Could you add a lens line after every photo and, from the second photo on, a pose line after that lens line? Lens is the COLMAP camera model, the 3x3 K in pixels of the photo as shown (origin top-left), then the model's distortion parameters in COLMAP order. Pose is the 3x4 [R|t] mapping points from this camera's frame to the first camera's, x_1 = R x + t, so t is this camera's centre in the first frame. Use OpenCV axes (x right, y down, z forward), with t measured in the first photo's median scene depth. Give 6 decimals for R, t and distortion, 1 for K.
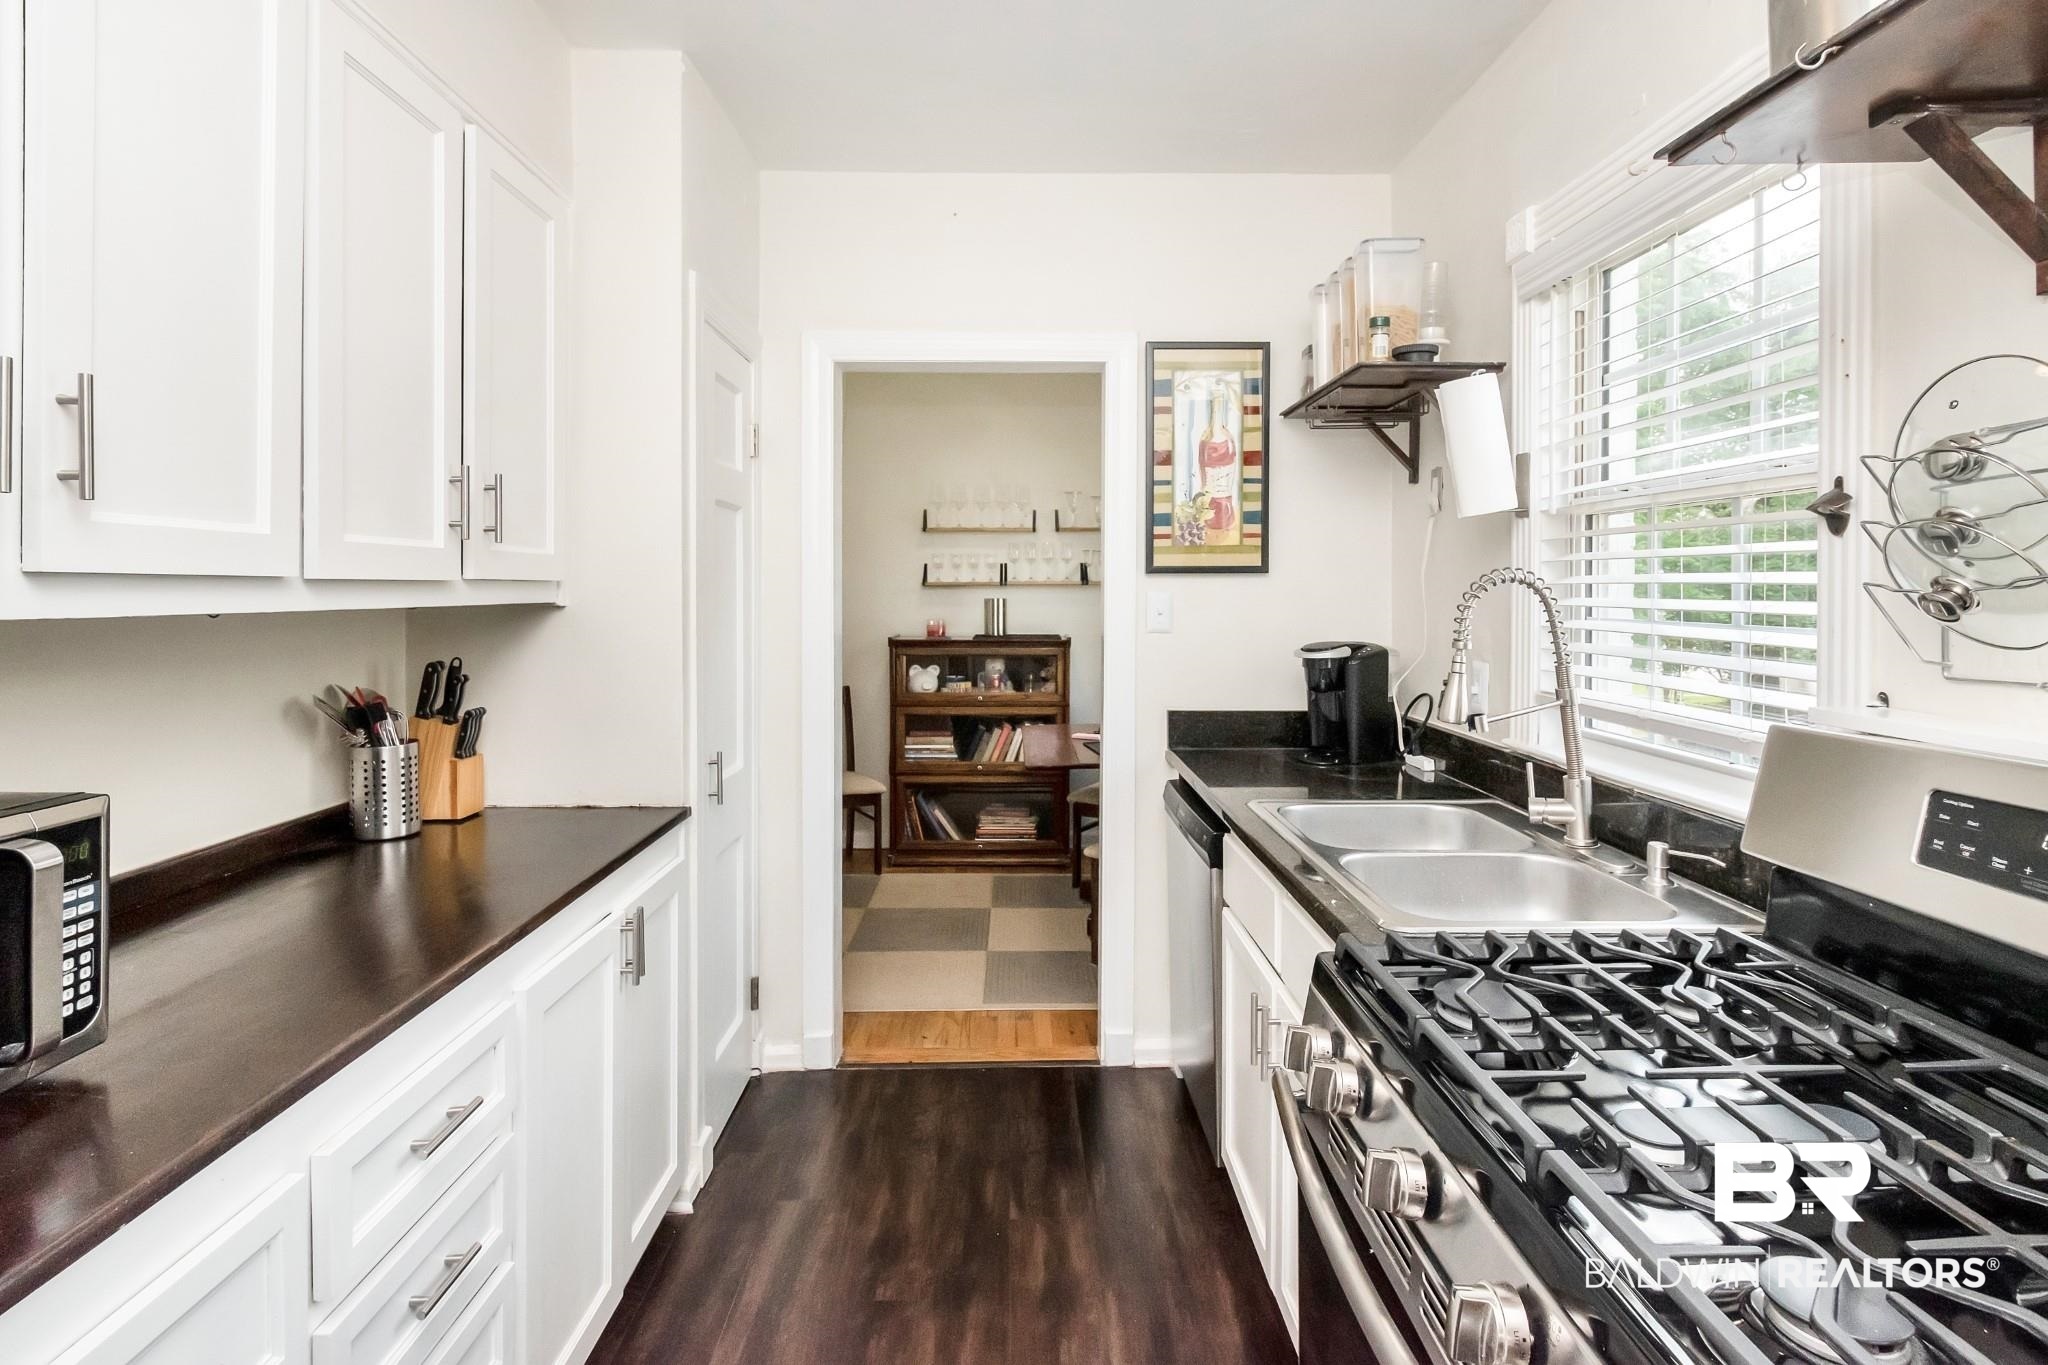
lens RADIAL K [[999.1, 0, 1023.4], [0, 999.1, 600.7], [0, 0, 1]] dist [-0.001330, -0.001073]
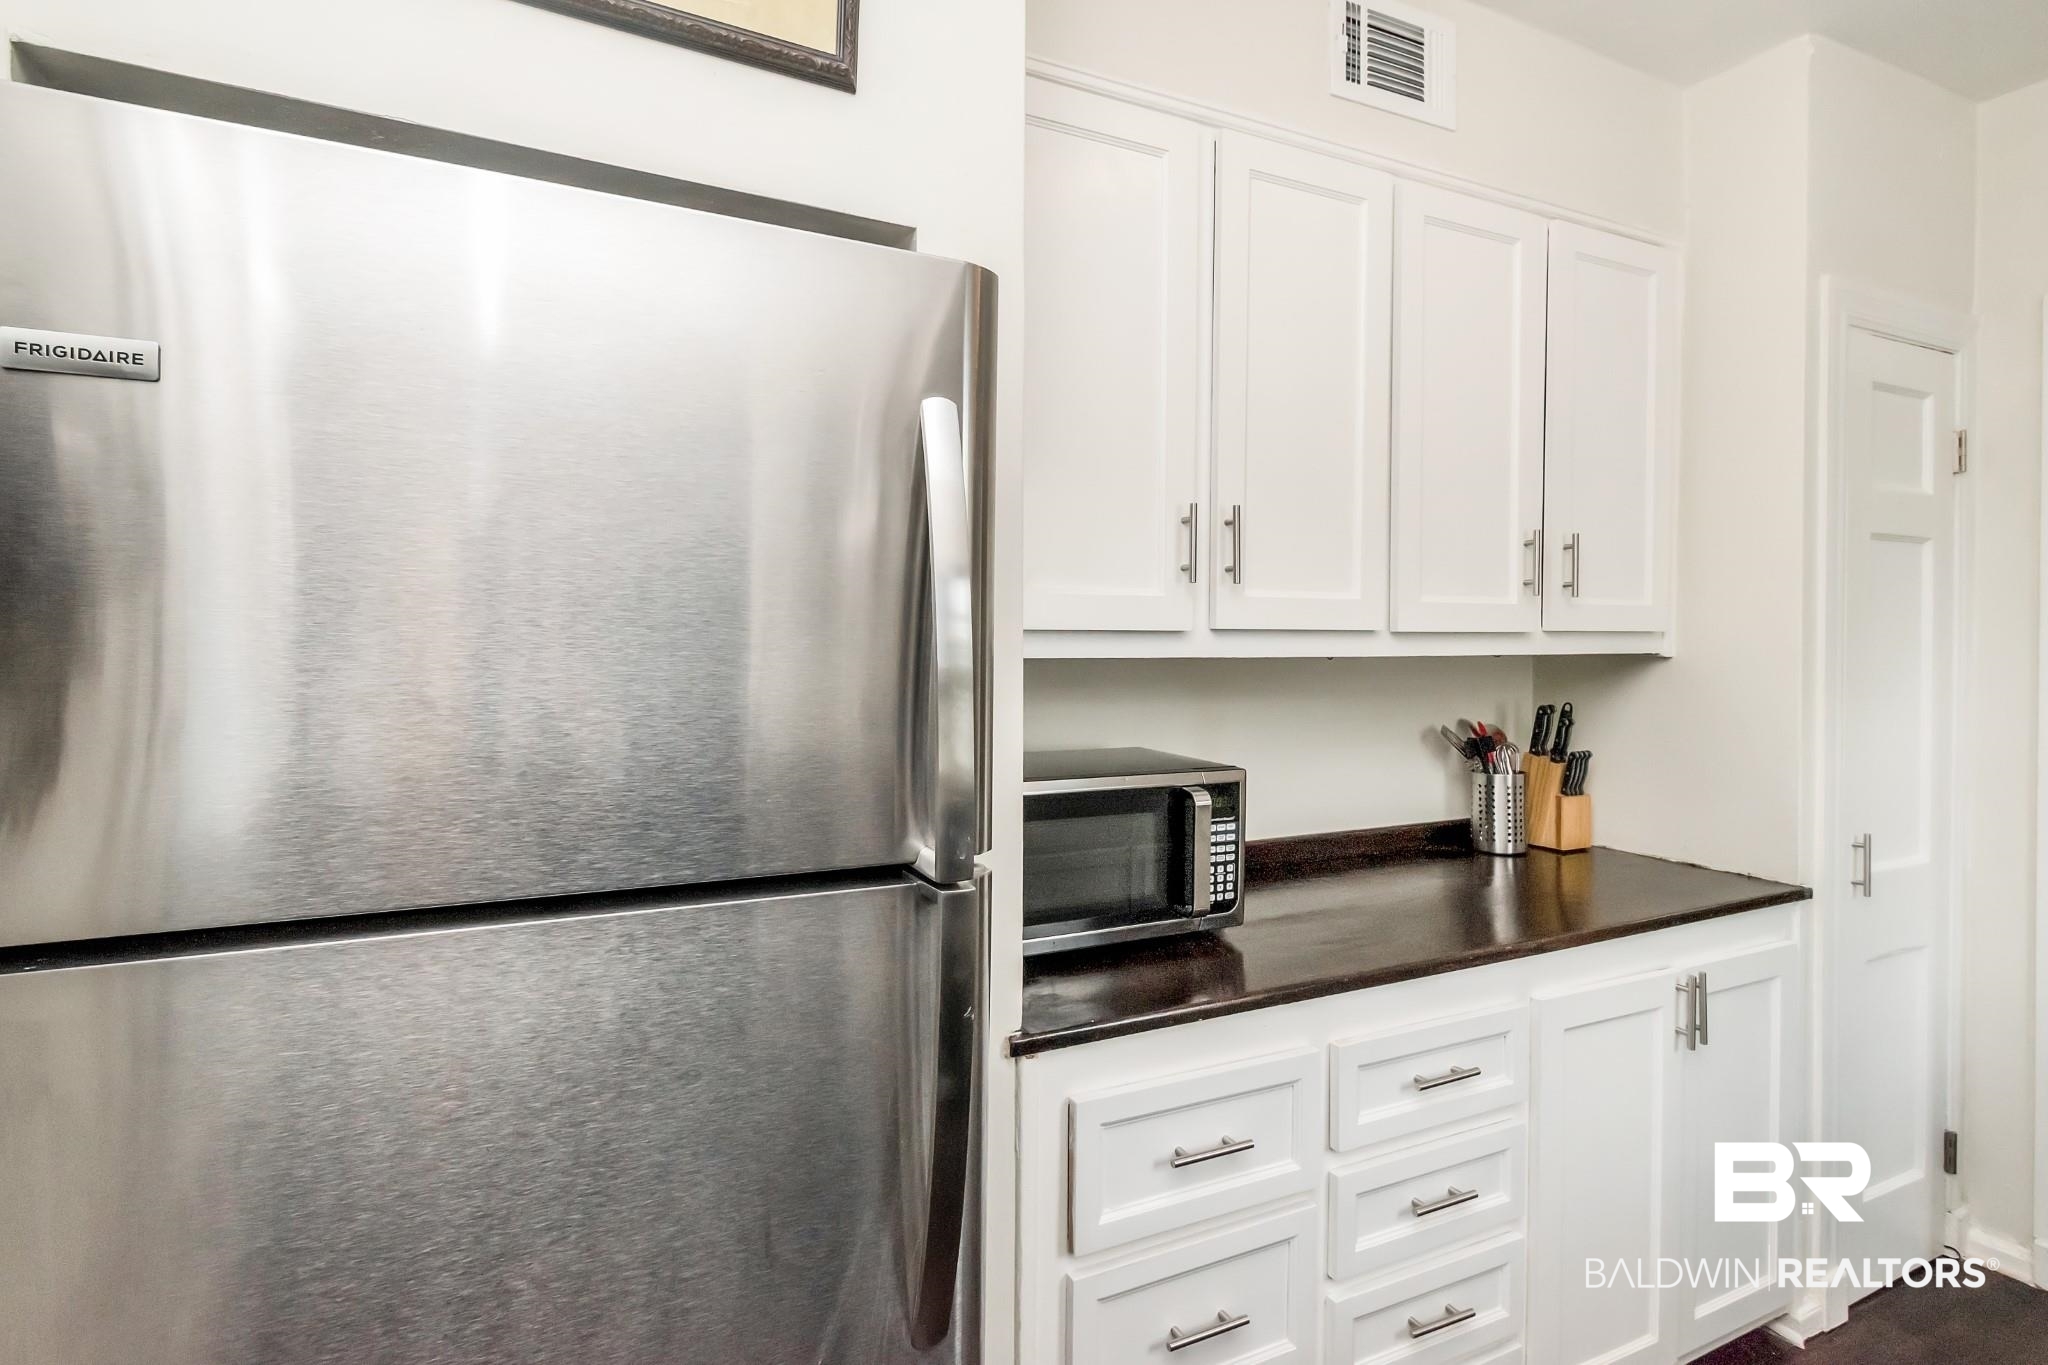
lens RADIAL K [[999.1, 0, 1049.9], [0, 999.1, 651.1], [0, 0, 1]] dist [-0.001330, -0.001073]
pose [[0.429511, 0.007127, -0.903033, 0.178744], [-0.010629, 0.999939, 0.002836, 0.003114], [0.902999, 0.008380, 0.429561, 0.018764]]
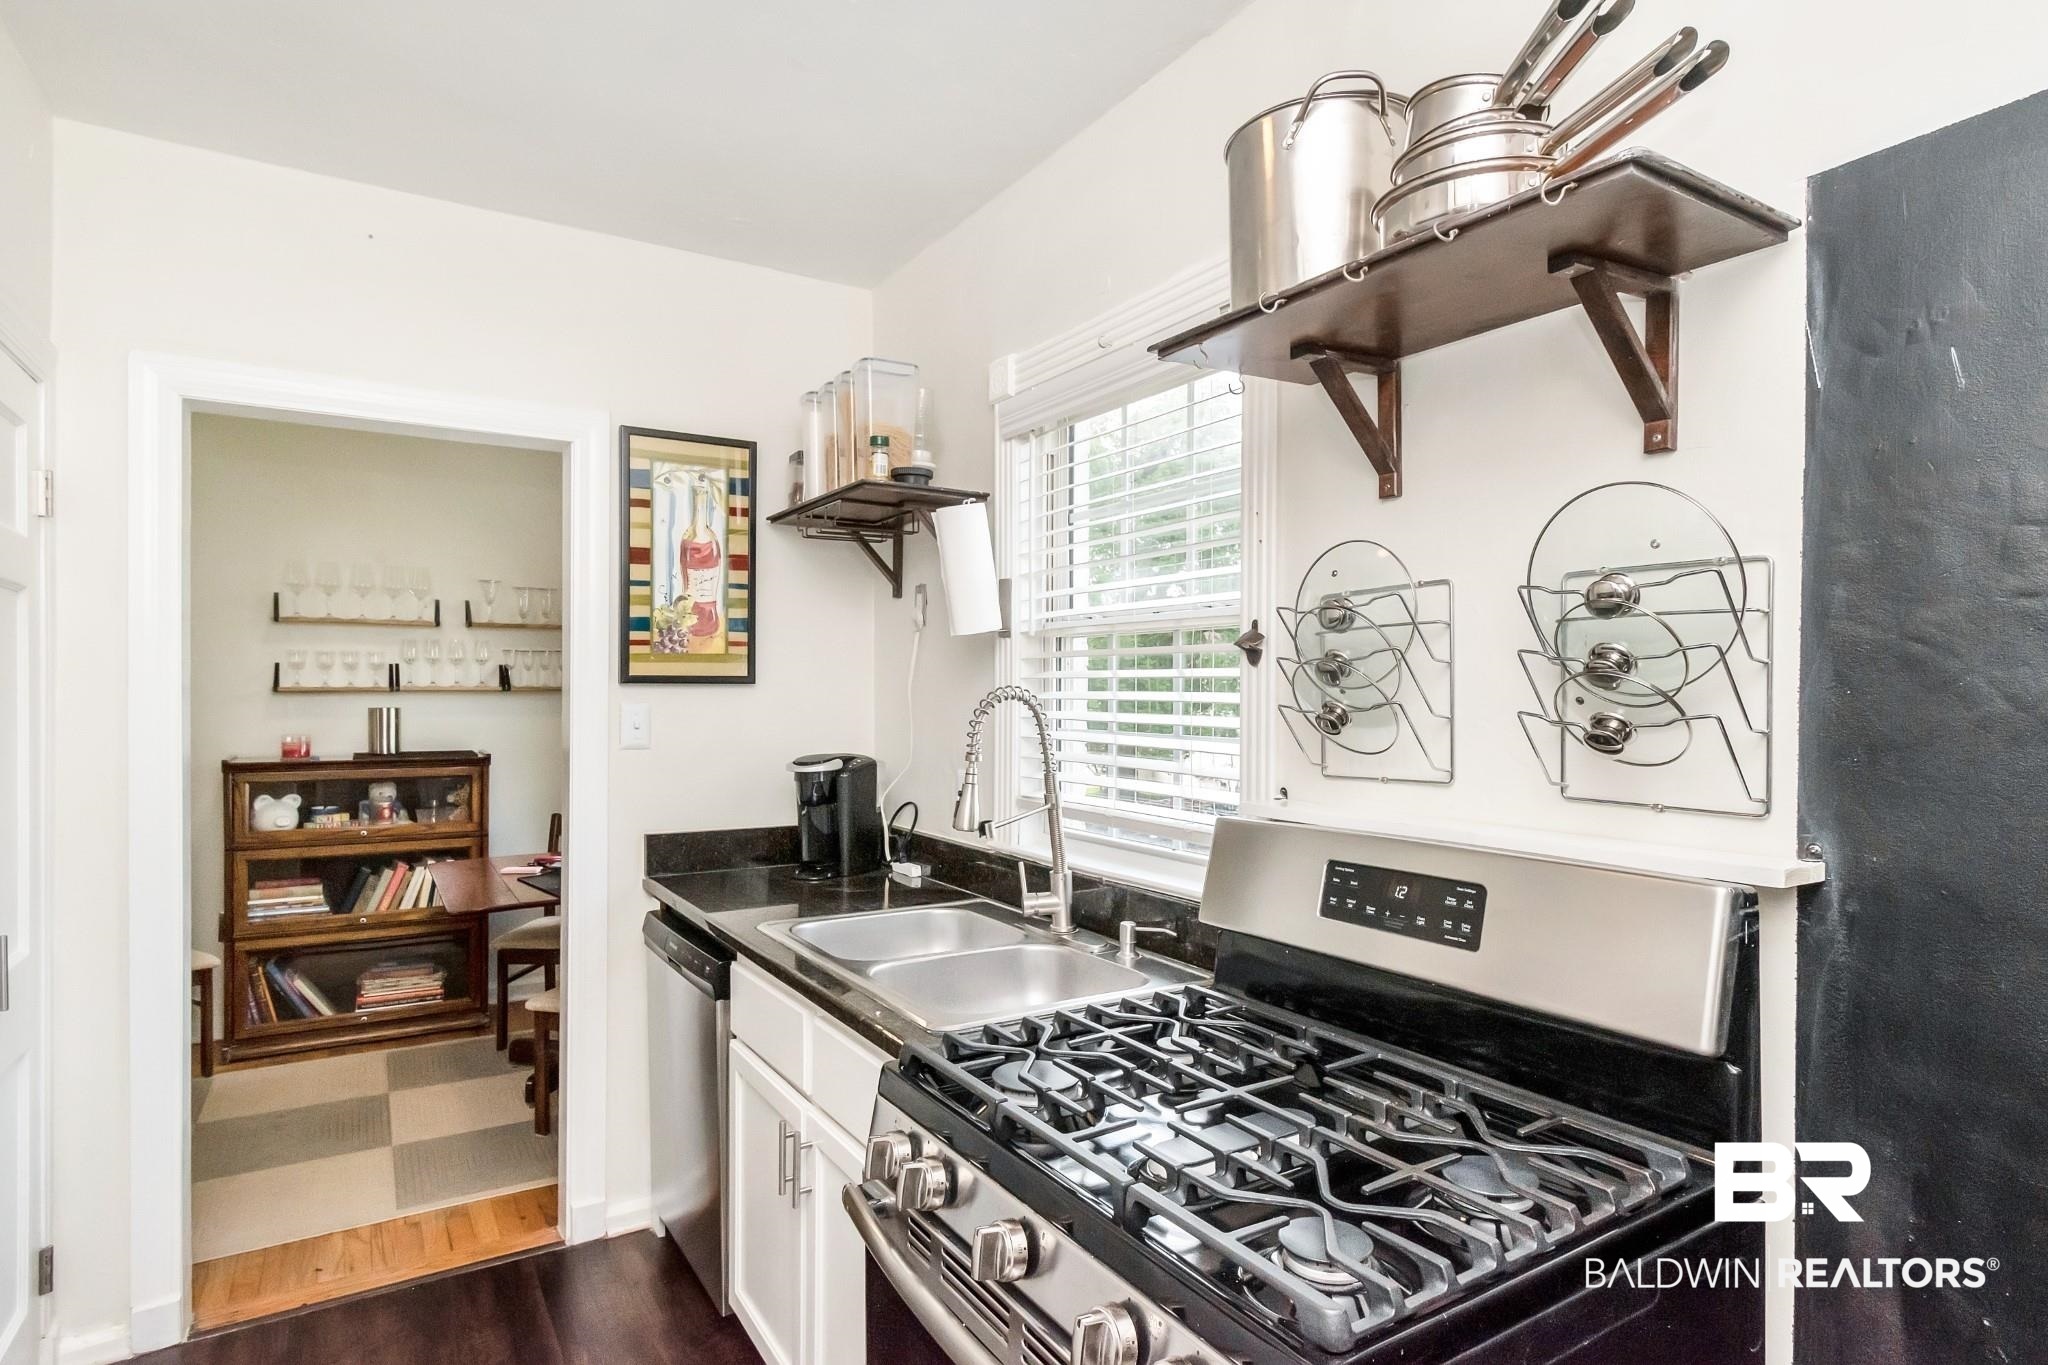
lens RADIAL K [[1078.7, 0, 1010.7], [0, 1078.7, 702.5], [0, 0, 1]] dist [0.003716, -0.001504]
pose [[0.861470, -0.002562, 0.507803, -0.090167], [0.003454, 0.999994, -0.000815, -0.010898], [-0.507797, 0.002456, 0.861473, -0.017234]]
